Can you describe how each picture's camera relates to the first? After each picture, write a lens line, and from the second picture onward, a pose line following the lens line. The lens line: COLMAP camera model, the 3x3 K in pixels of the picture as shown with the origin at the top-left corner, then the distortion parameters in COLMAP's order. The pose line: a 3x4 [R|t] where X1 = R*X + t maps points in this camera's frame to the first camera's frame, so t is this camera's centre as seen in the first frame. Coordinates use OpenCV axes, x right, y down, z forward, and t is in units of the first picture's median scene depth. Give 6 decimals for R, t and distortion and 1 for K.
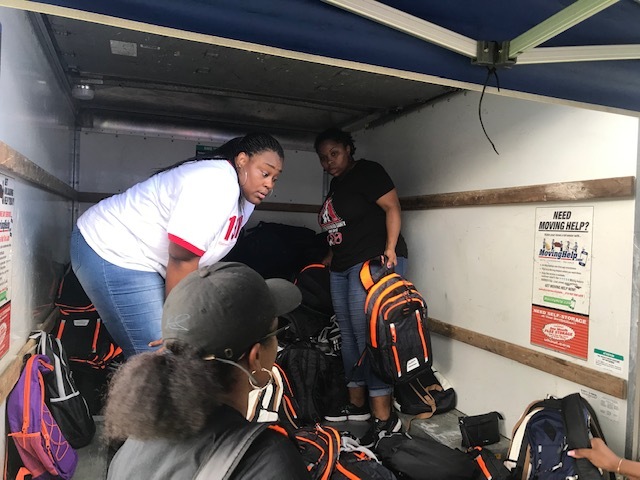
lens RADIAL K [[565.8, 0, 320.0], [0, 565.8, 240.0], [0, 0, 1]] dist [0.071492, -0.058911]
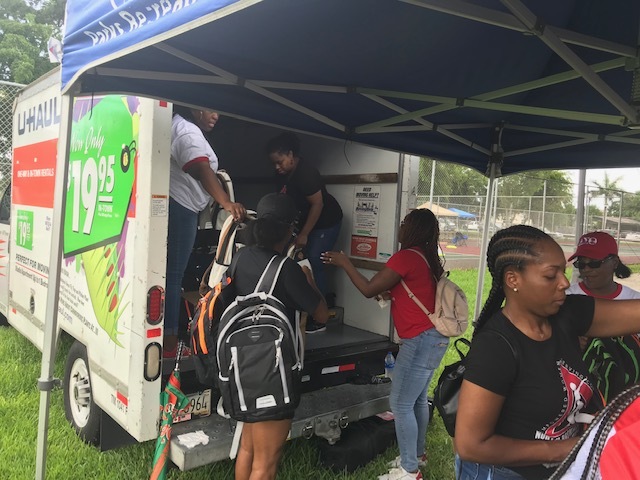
lens RADIAL K [[565.8, 0, 320.0], [0, 565.8, 240.0], [0, 0, 1]] dist [0.071492, -0.058911]
pose [[0.943180, 0.005031, 0.332244, -0.360076], [-0.019441, 0.999008, 0.040062, 0.051662], [-0.331713, -0.044244, 0.942342, -0.760348]]
